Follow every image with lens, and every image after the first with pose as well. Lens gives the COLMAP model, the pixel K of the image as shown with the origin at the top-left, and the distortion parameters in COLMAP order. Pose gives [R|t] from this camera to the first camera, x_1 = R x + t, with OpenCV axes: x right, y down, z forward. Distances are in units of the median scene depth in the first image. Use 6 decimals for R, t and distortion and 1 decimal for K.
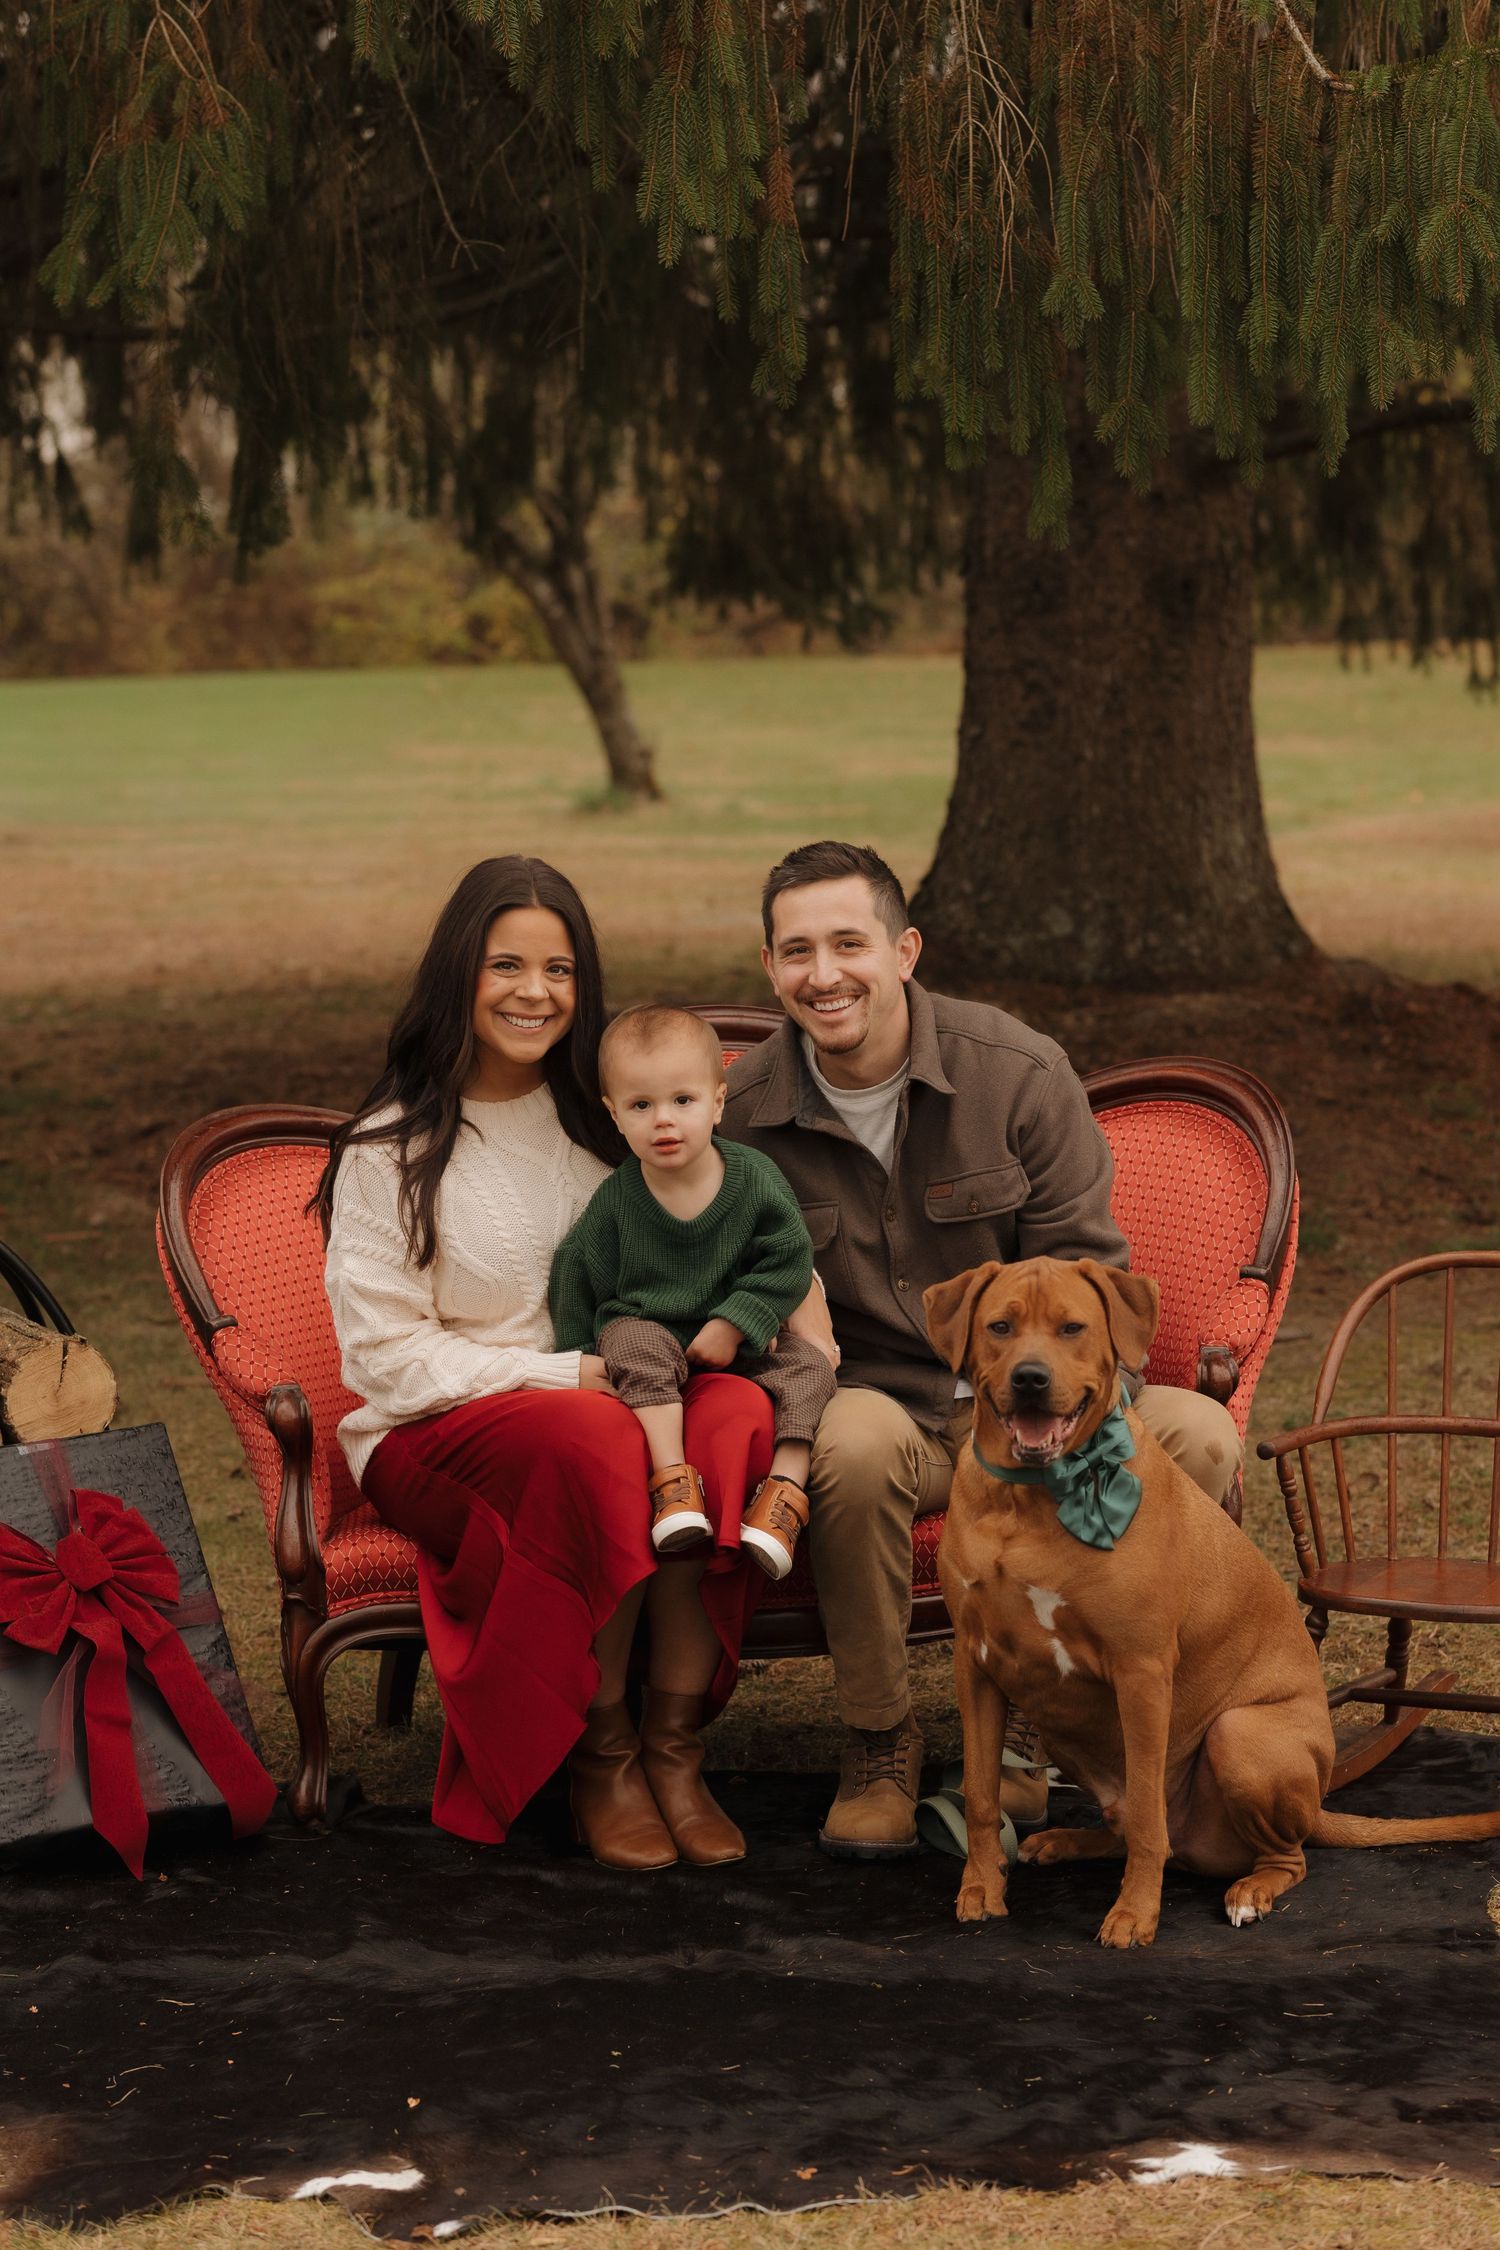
lens RADIAL K [[5292.2, 0, 751.7], [0, 5292.2, 1122.4], [0, 0, 1]] dist [-0.029948, 0.000000]
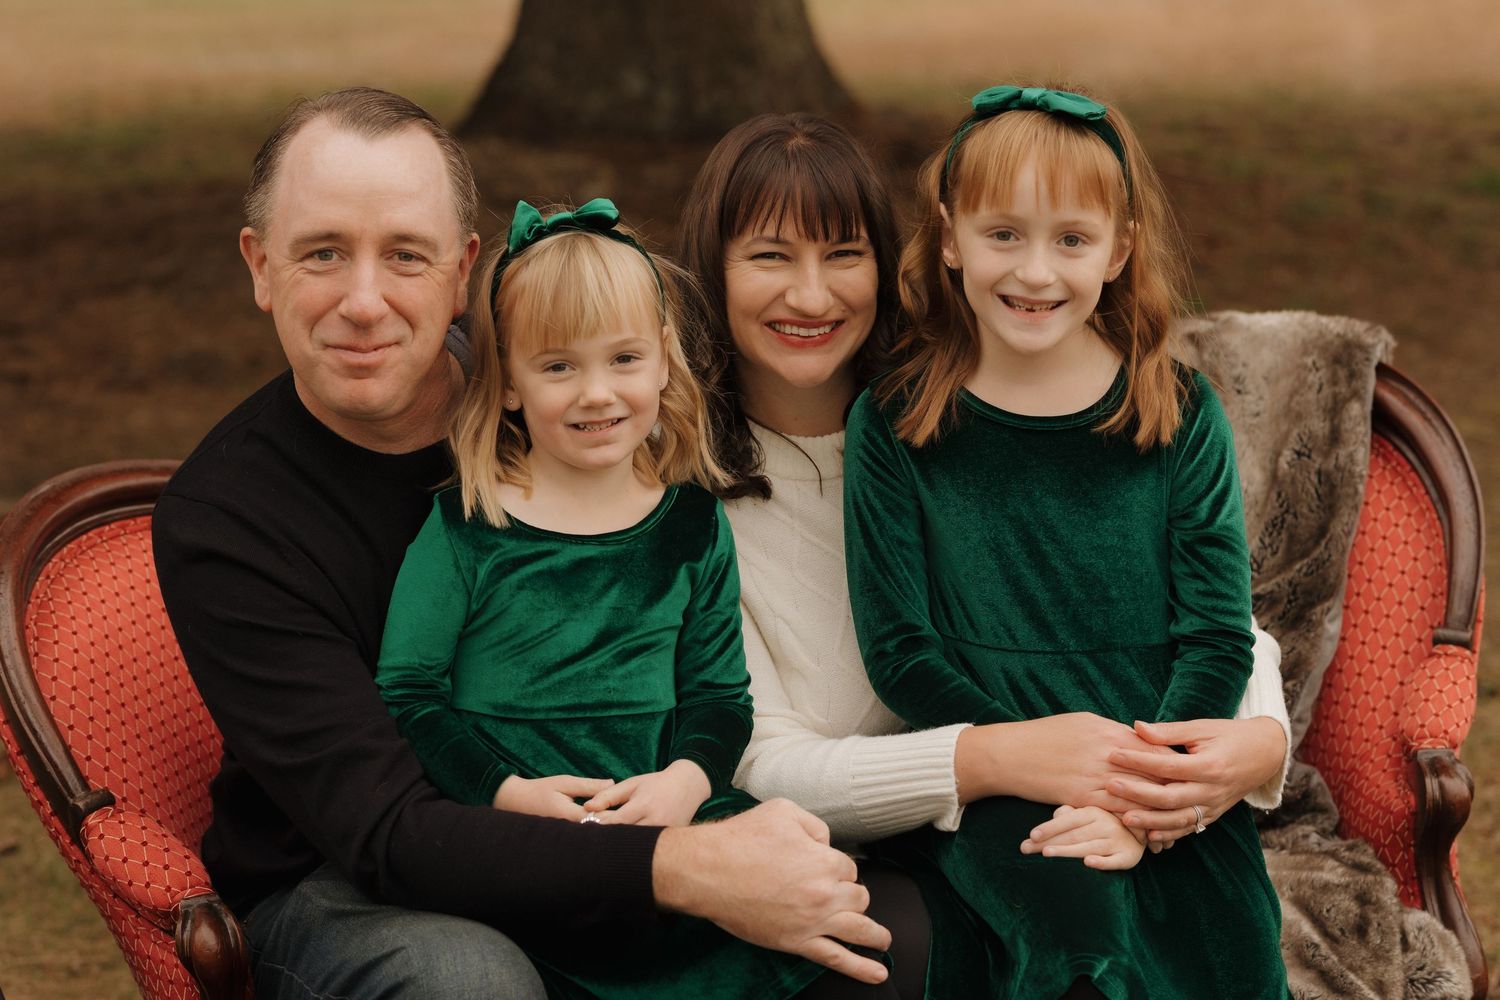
lens RADIAL K [[3528.1, 0, 751.6], [0, 3528.1, 499.5], [0, 0, 1]] dist [-0.029948, 0.000000]
pose [[0.984191, -0.050981, 0.169613, -0.046477], [0.034376, 0.994450, 0.099440, -0.023497], [-0.173742, -0.092037, 0.980481, 0.267769]]
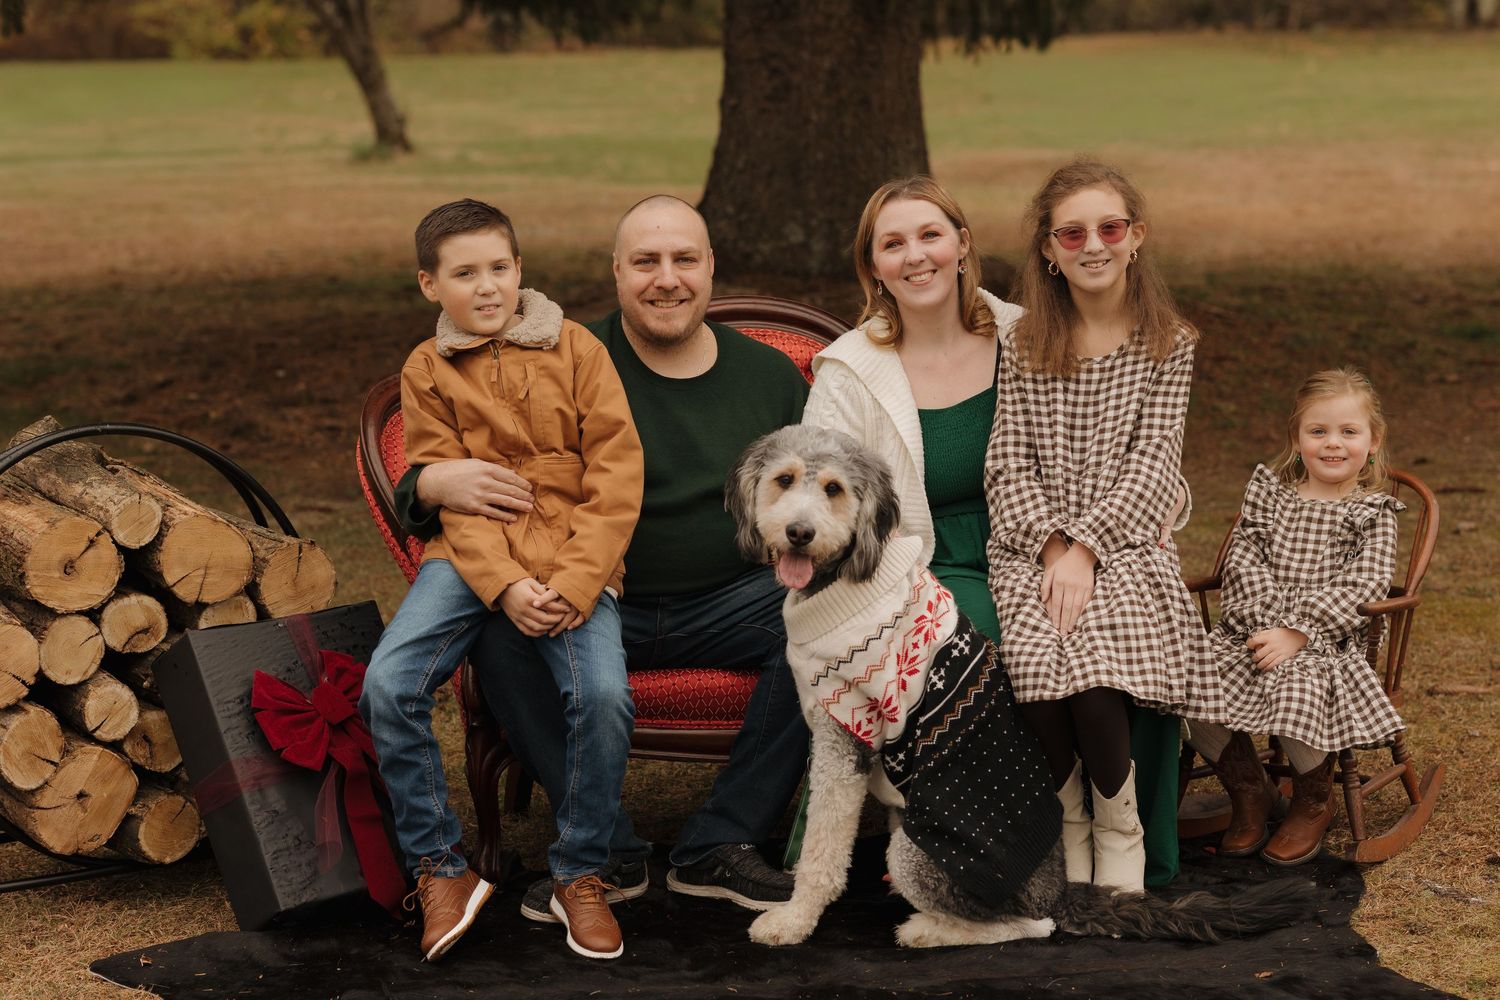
lens RADIAL K [[3528.1, 0, 749.2], [0, 3528.1, 502.4], [0, 0, 1]] dist [-0.029948, 0.000000]
pose [[0.994606, -0.014731, 0.102673, -0.054603], [0.010788, 0.999187, 0.038856, -0.001922], [-0.103161, -0.037538, 0.993956, 0.036652]]
